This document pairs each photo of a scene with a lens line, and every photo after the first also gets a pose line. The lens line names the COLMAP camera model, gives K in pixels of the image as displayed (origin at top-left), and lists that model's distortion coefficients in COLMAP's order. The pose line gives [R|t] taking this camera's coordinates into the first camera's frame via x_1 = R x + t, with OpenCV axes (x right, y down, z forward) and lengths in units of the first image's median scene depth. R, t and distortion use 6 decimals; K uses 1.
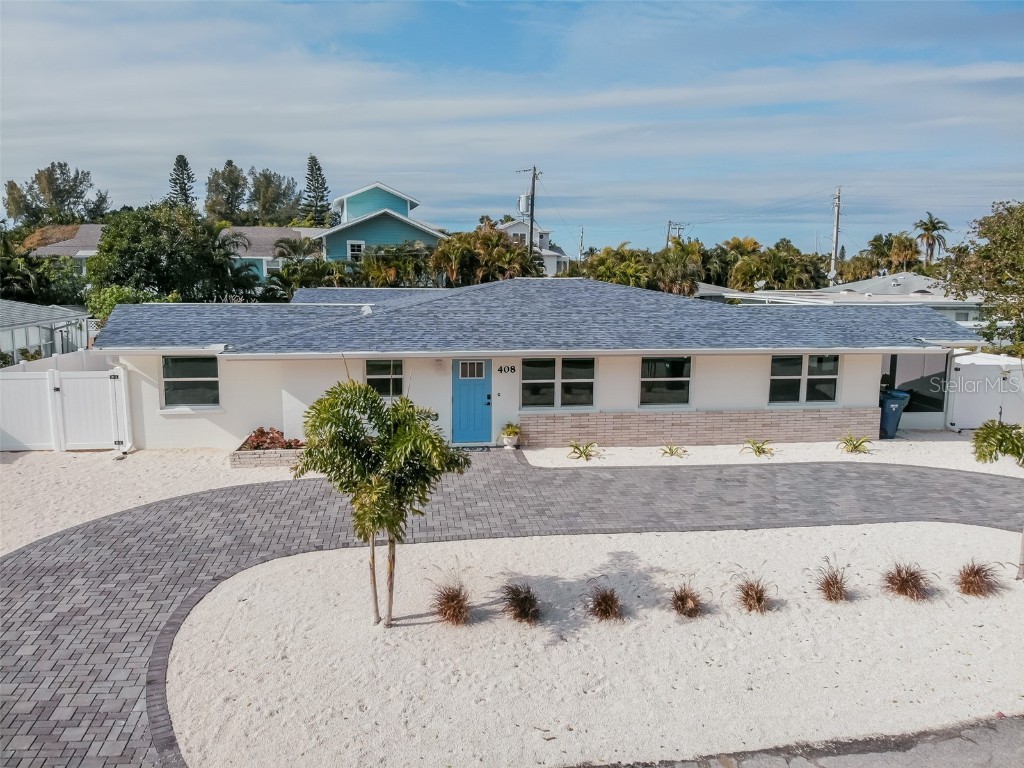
lens RADIAL K [[726.4, 0, 556.1], [0, 726.4, 412.2], [0, 0, 1]] dist [0.105728, -0.232015]
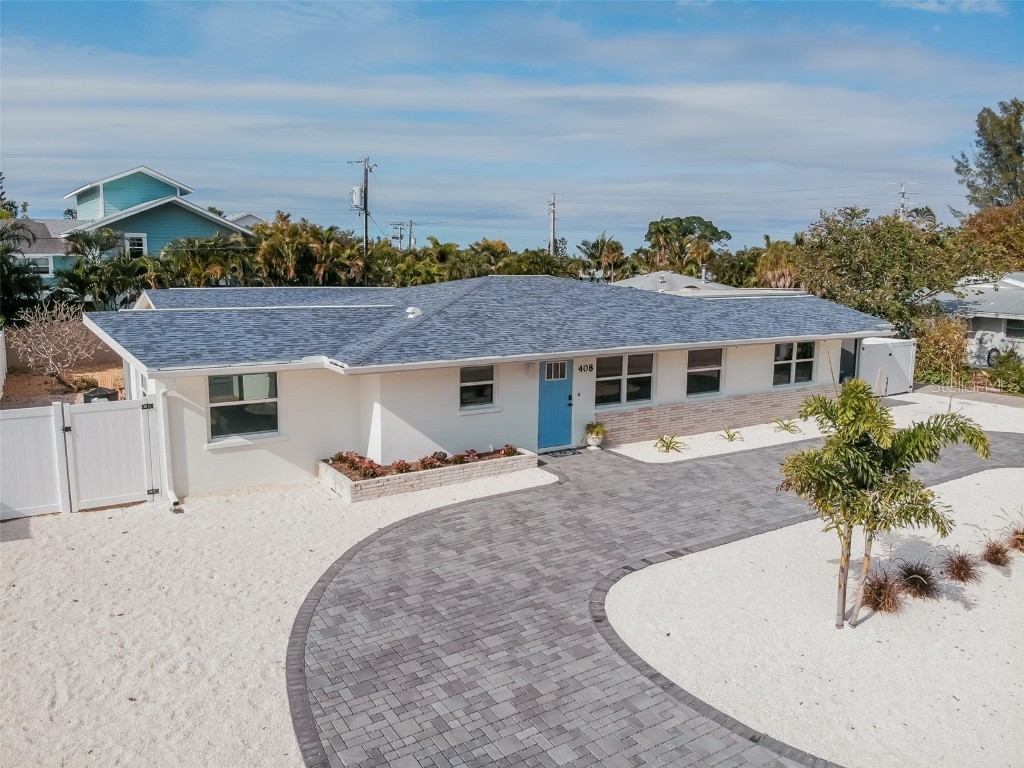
lens RADIAL K [[726.5, 0, 512.0], [0, 726.5, 384.0], [0, 0, 1]] dist [0.104162, -0.234626]
pose [[0.917843, -0.063790, 0.391786, -0.546718], [0.076748, 0.996897, -0.017484, -0.028662], [-0.389455, 0.046116, 0.919890, 0.137449]]
